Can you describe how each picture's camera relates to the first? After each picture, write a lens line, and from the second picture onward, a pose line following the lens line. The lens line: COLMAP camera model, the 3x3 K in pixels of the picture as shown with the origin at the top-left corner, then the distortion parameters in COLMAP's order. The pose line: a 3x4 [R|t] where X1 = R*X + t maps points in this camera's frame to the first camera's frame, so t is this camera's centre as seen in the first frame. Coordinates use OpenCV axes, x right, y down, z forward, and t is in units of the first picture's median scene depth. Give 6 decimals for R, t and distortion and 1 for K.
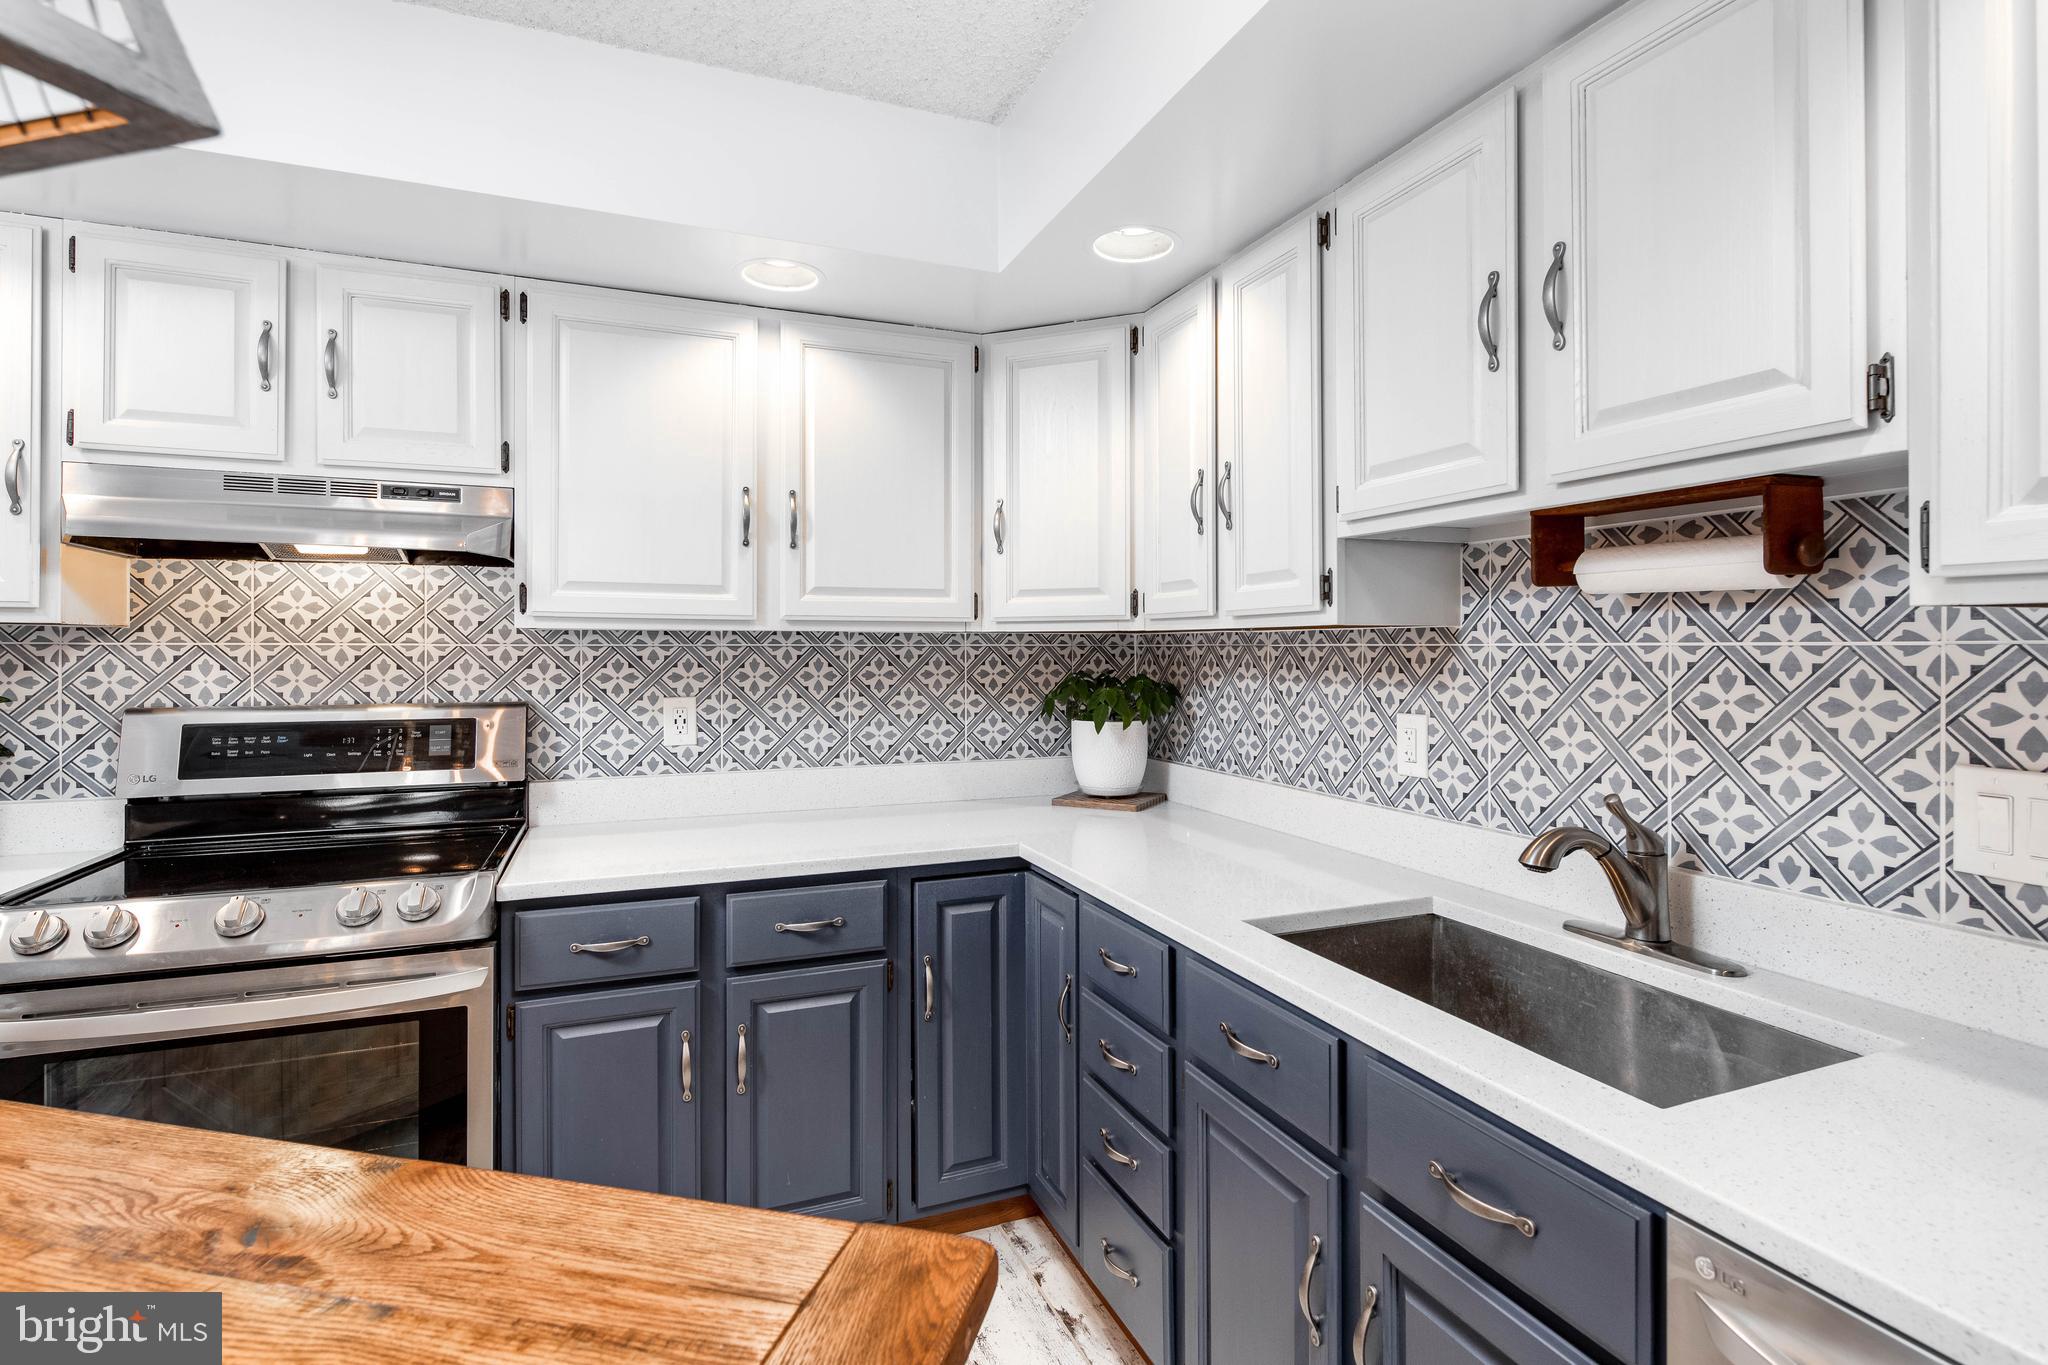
lens RADIAL K [[1007.0, 0, 1041.1], [0, 1007.0, 619.0], [0, 0, 1]] dist [-0.000584, -0.000191]
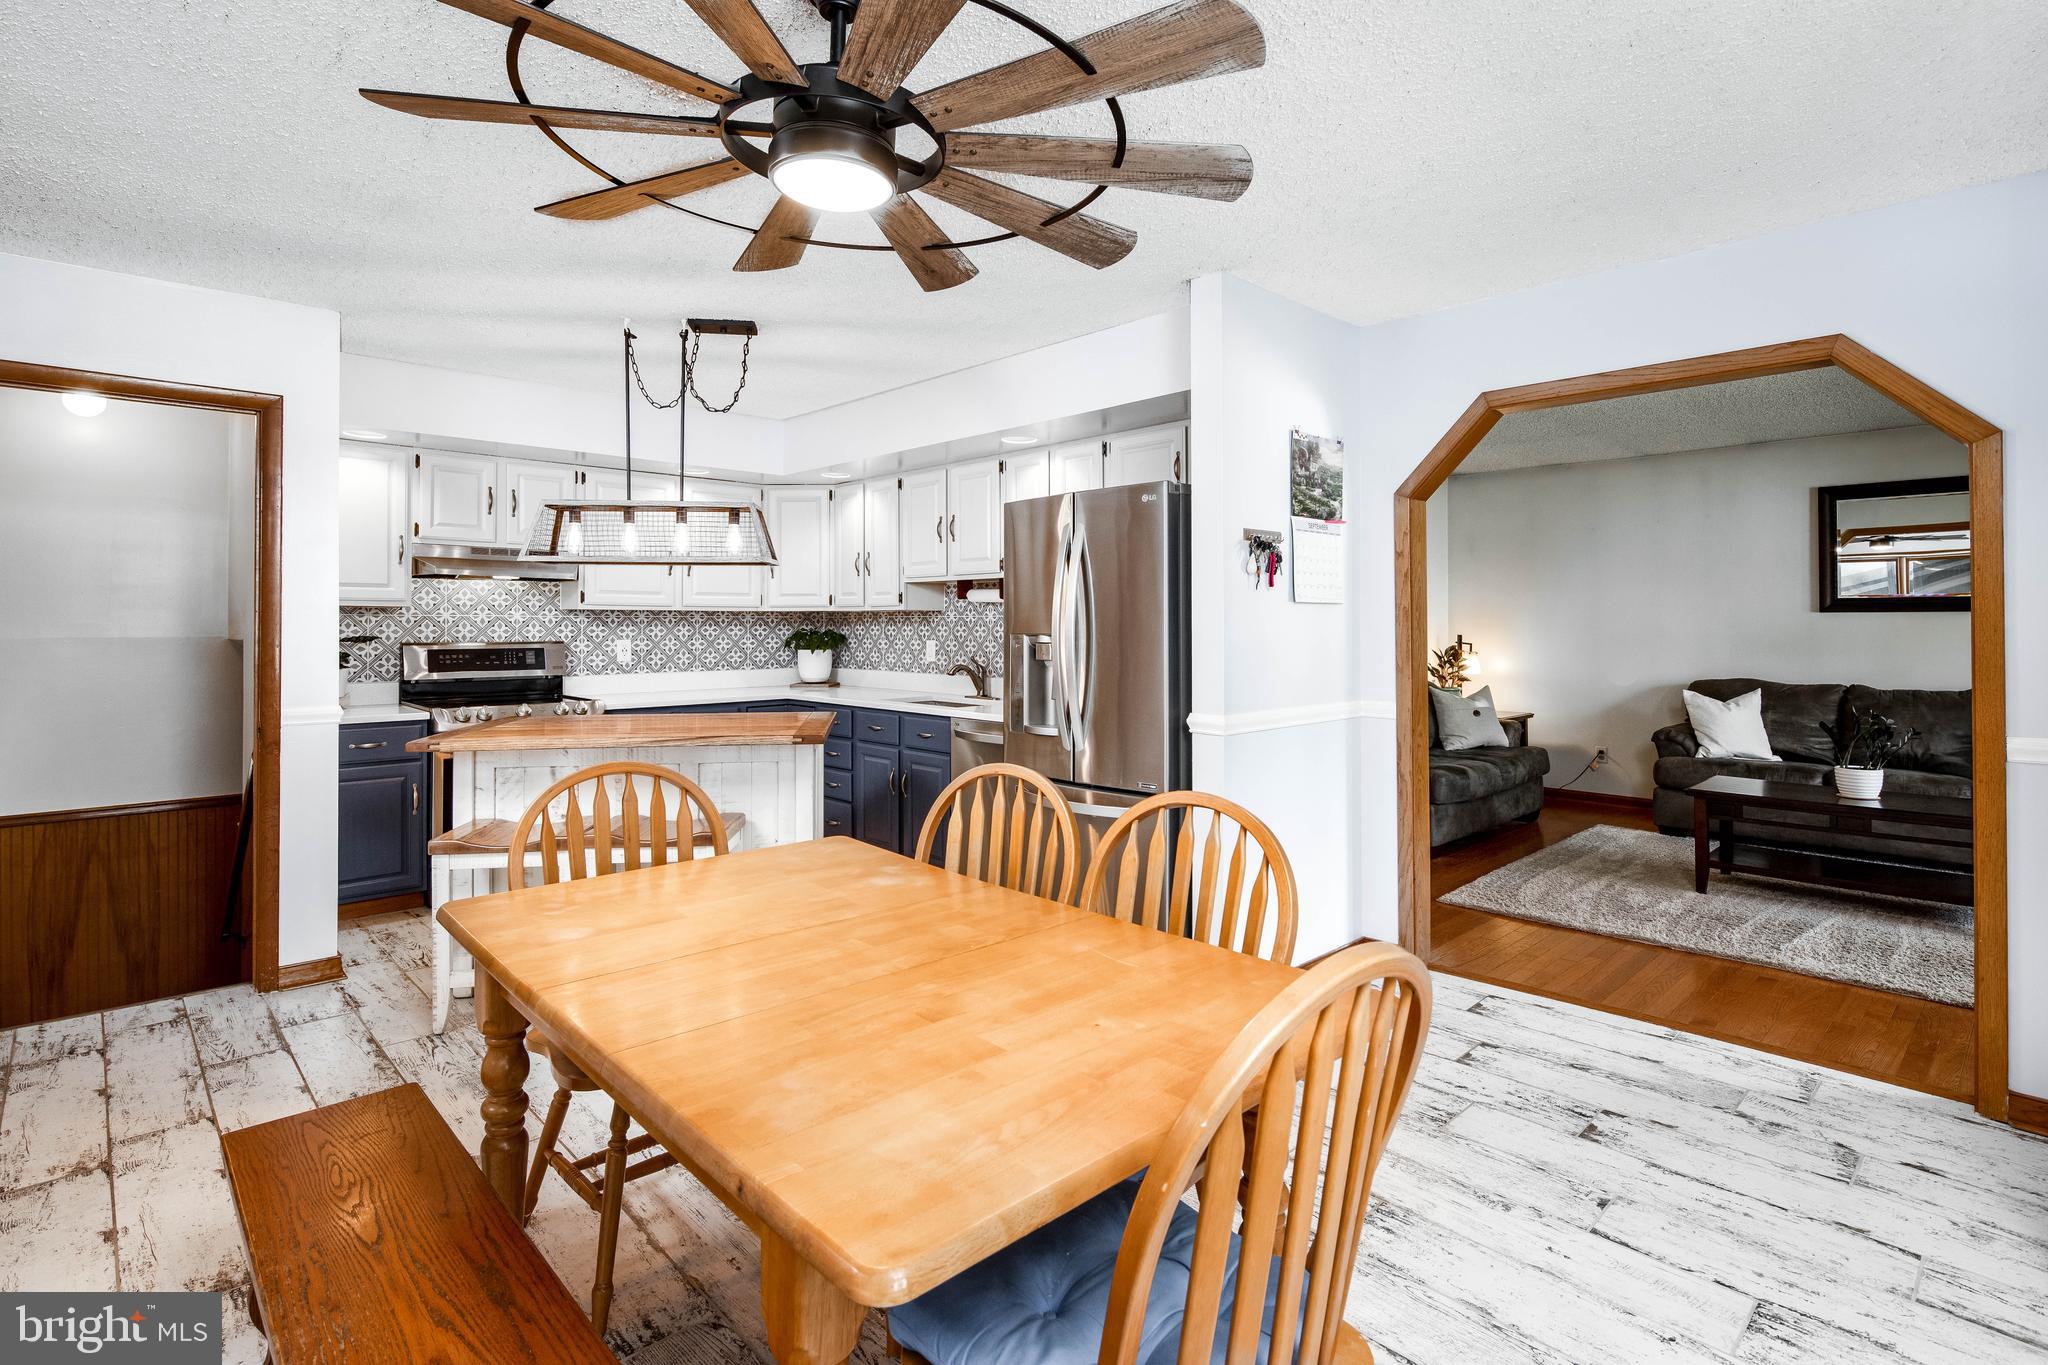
lens RADIAL K [[1007.0, 0, 1041.1], [0, 1007.0, 619.0], [0, 0, 1]] dist [-0.000584, -0.000191]
pose [[0.934617, 0.001383, 0.355654, -0.318436], [-0.009748, 0.999716, 0.021730, -0.029140], [-0.355523, -0.023777, 0.934365, -1.577651]]
